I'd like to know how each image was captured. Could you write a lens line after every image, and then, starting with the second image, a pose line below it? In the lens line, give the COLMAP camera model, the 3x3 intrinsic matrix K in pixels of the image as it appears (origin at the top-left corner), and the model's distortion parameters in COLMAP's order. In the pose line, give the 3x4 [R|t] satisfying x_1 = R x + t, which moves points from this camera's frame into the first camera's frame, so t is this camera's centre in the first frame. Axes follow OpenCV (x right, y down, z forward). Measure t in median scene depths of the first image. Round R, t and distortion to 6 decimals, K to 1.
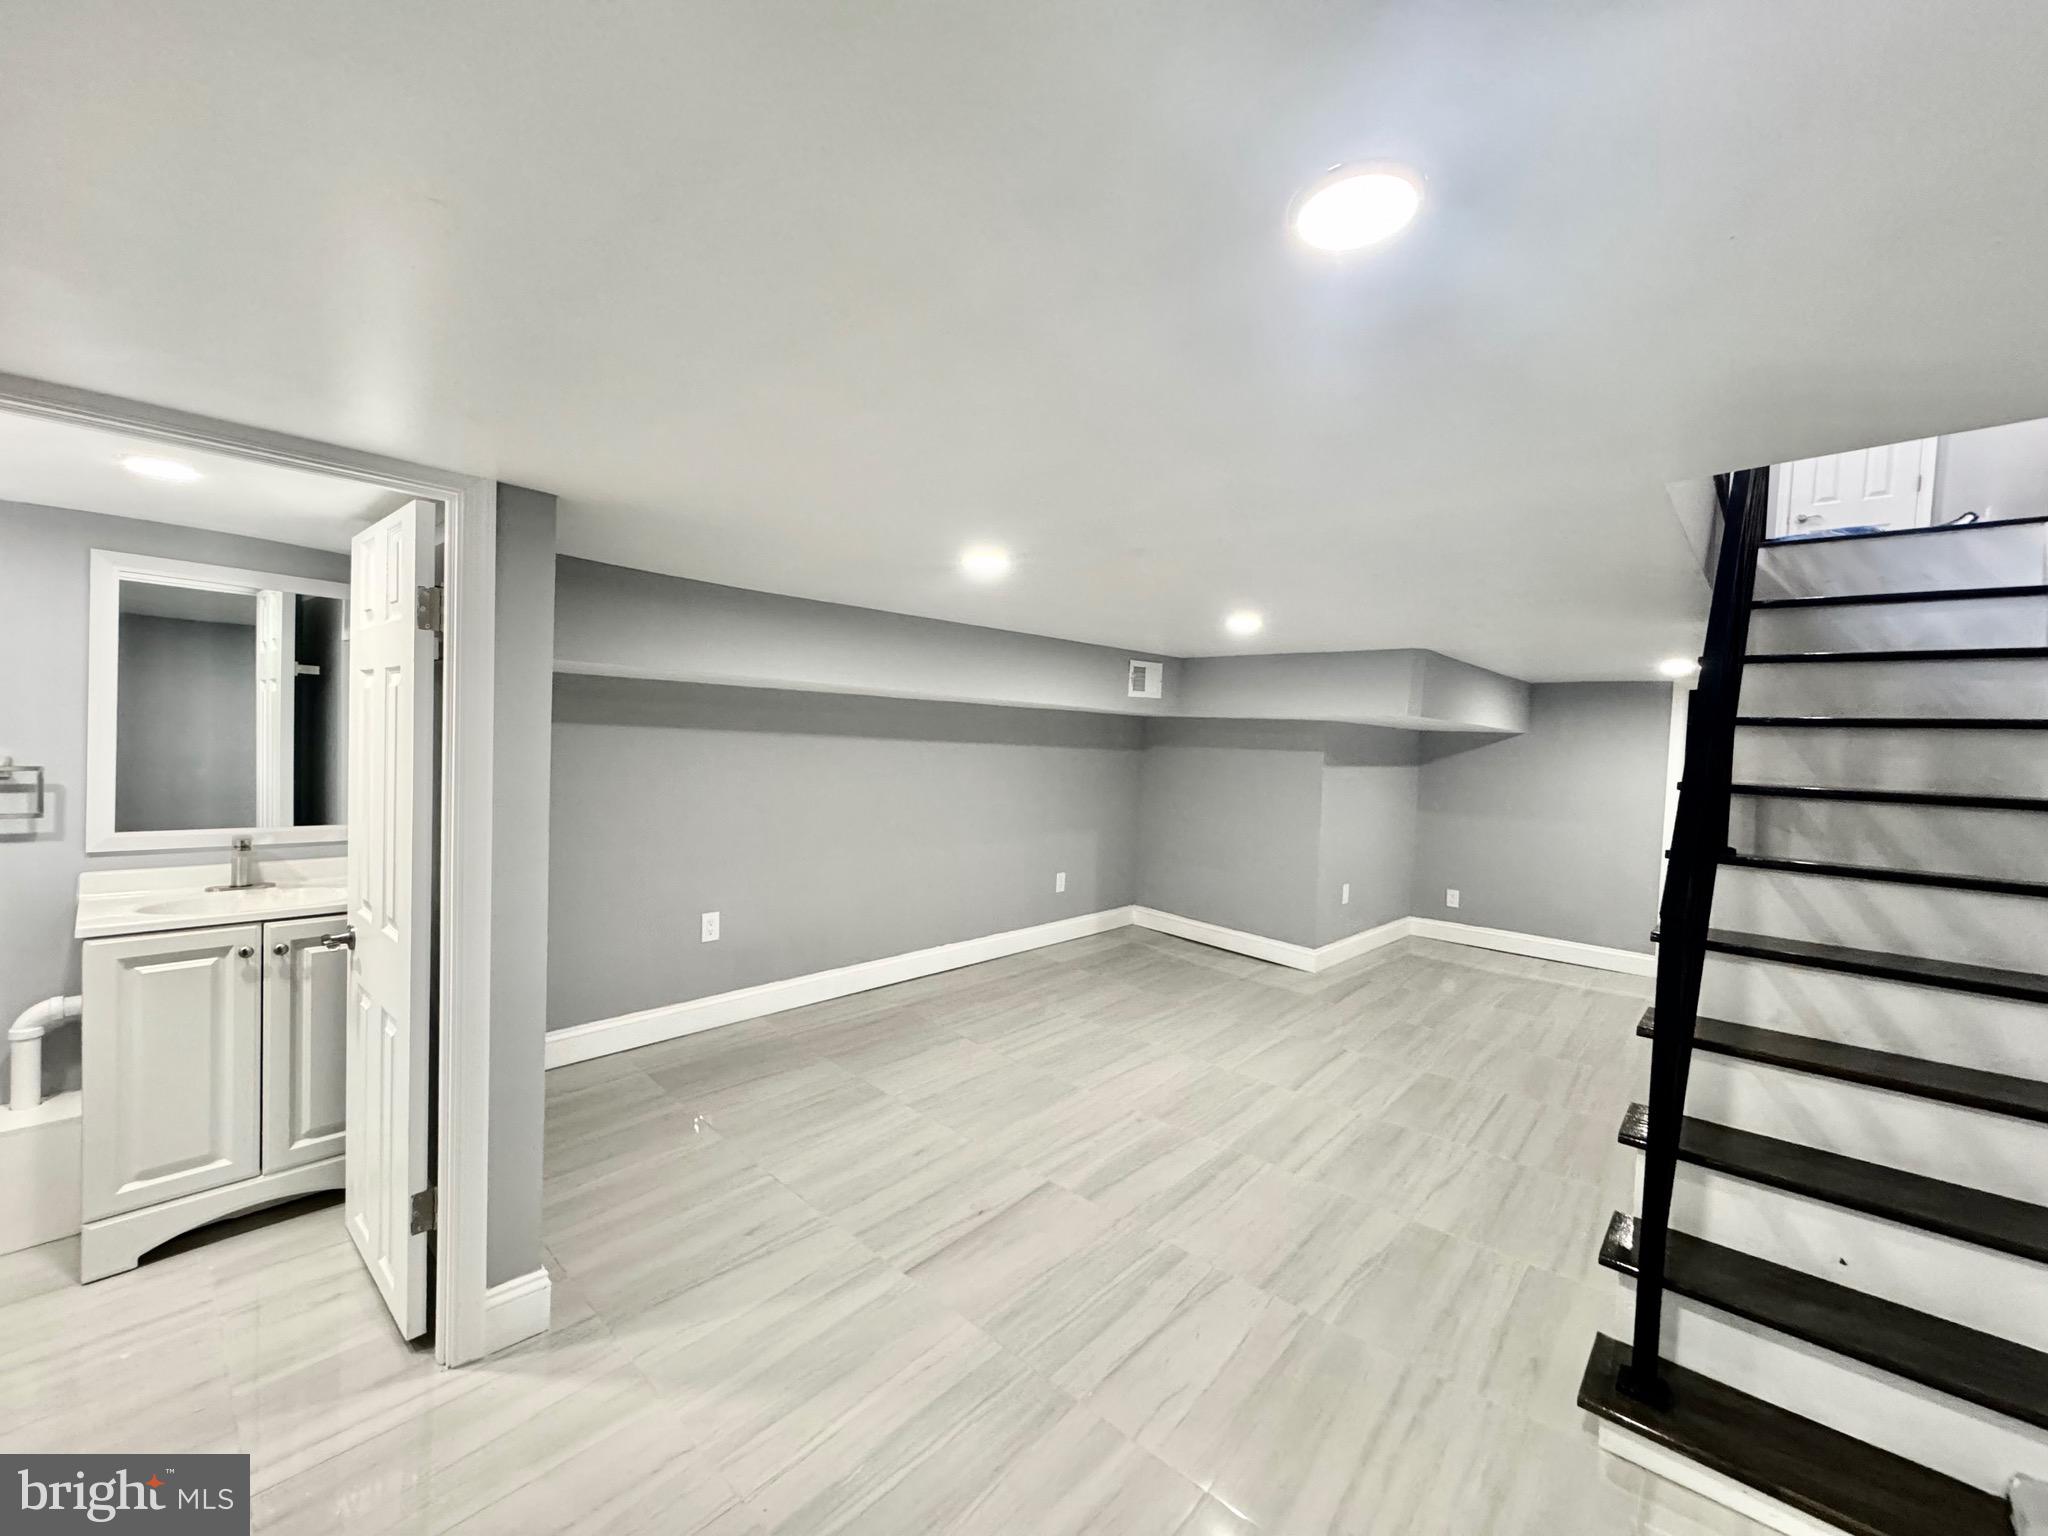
lens RADIAL K [[823.3, 0, 1024.0], [0, 823.3, 768.0], [0, 0, 1]] dist [-0.000529, 0.000336]
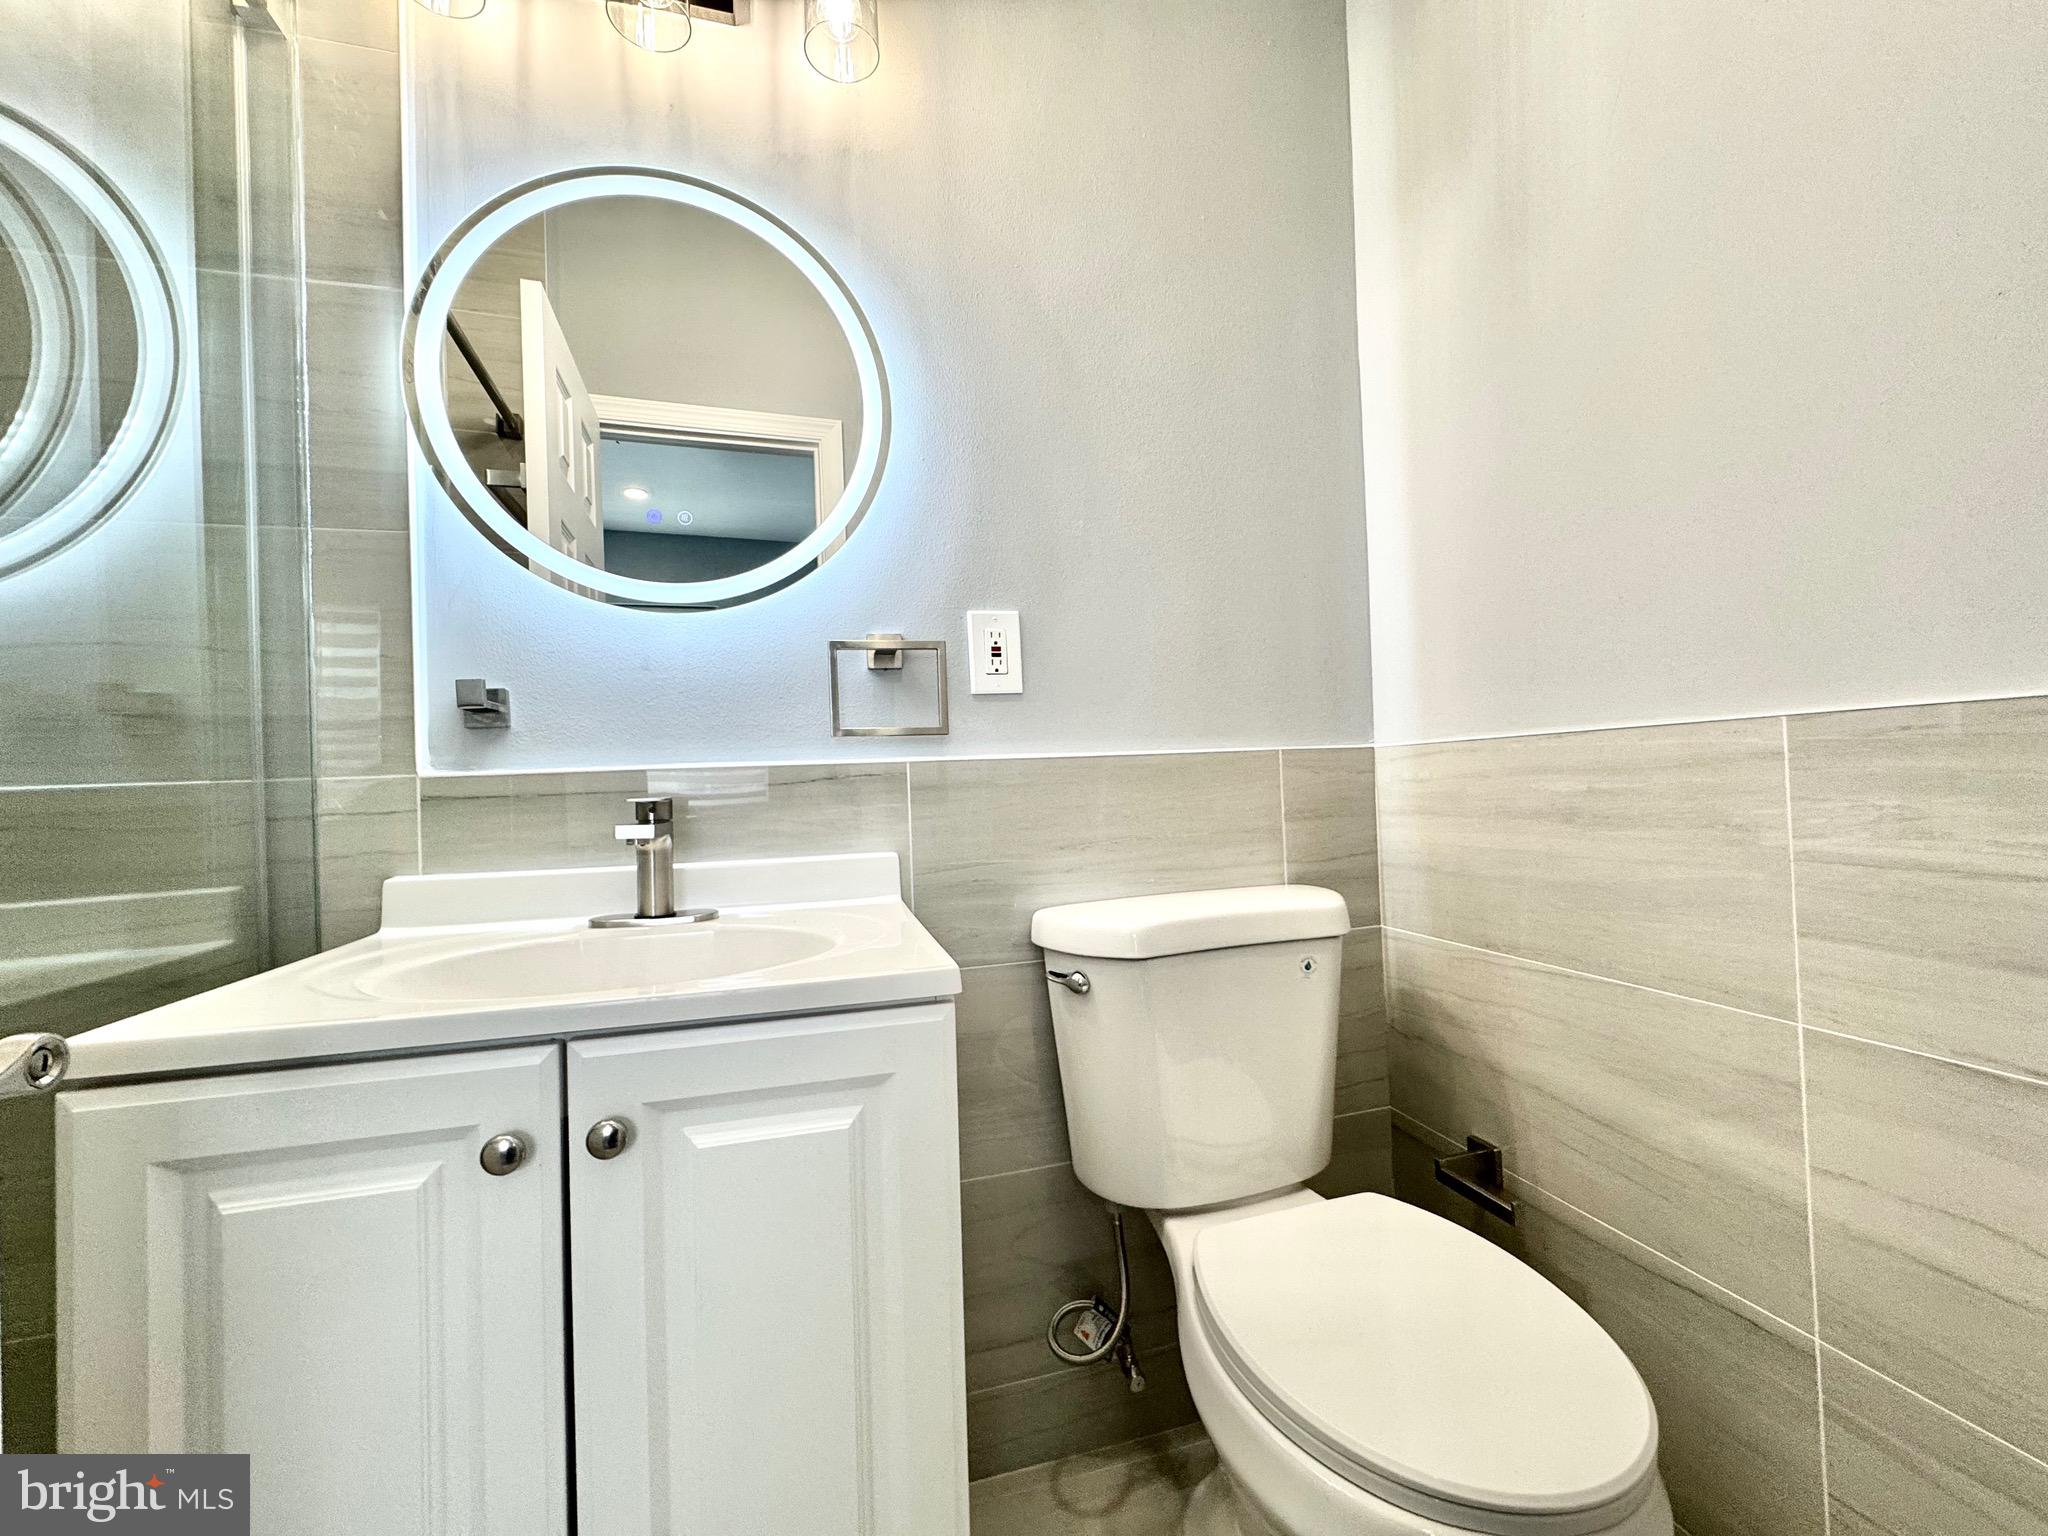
lens RADIAL K [[823.3, 0, 1024.0], [0, 823.3, 768.0], [0, 0, 1]] dist [-0.000529, 0.000336]
pose [[0.821261, -0.073585, -0.565787, -0.456893], [0.043489, 0.996837, -0.066522, 0.086670], [0.568892, 0.030026, 0.821864, 0.631990]]
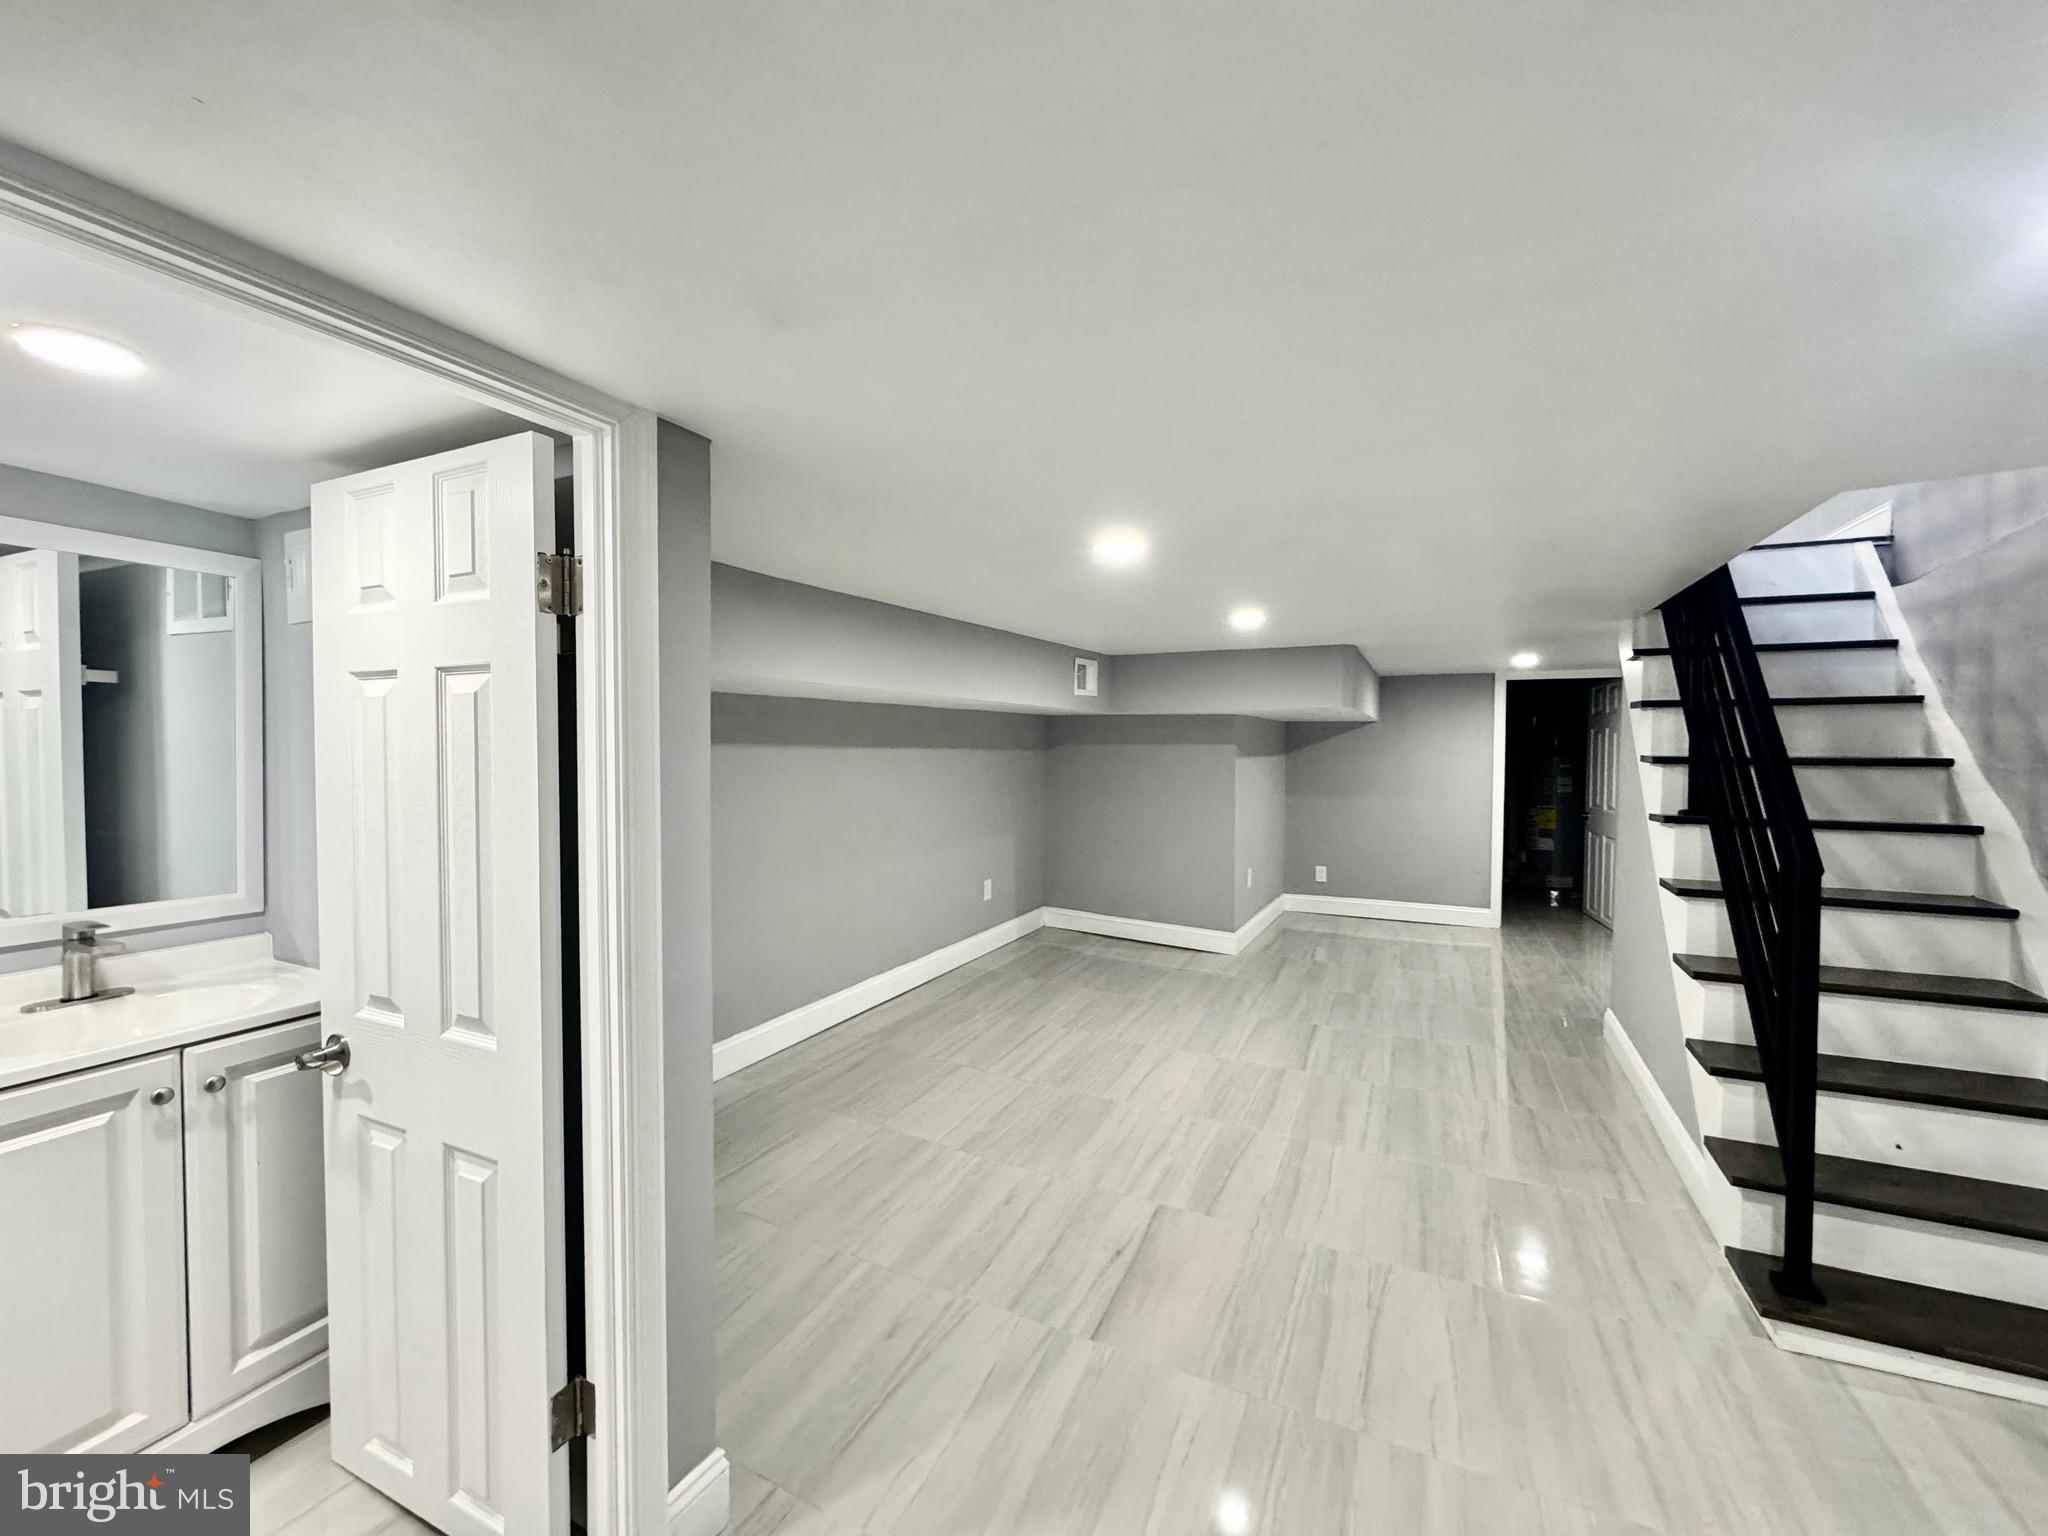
lens RADIAL K [[823.3, 0, 1024.0], [0, 823.3, 768.0], [0, 0, 1]] dist [-0.000529, 0.000336]
pose [[0.959206, -0.044441, 0.279195, -0.328515], [0.045116, 0.998974, 0.004010, -0.009883], [-0.279087, 0.008749, 0.960226, 0.117811]]
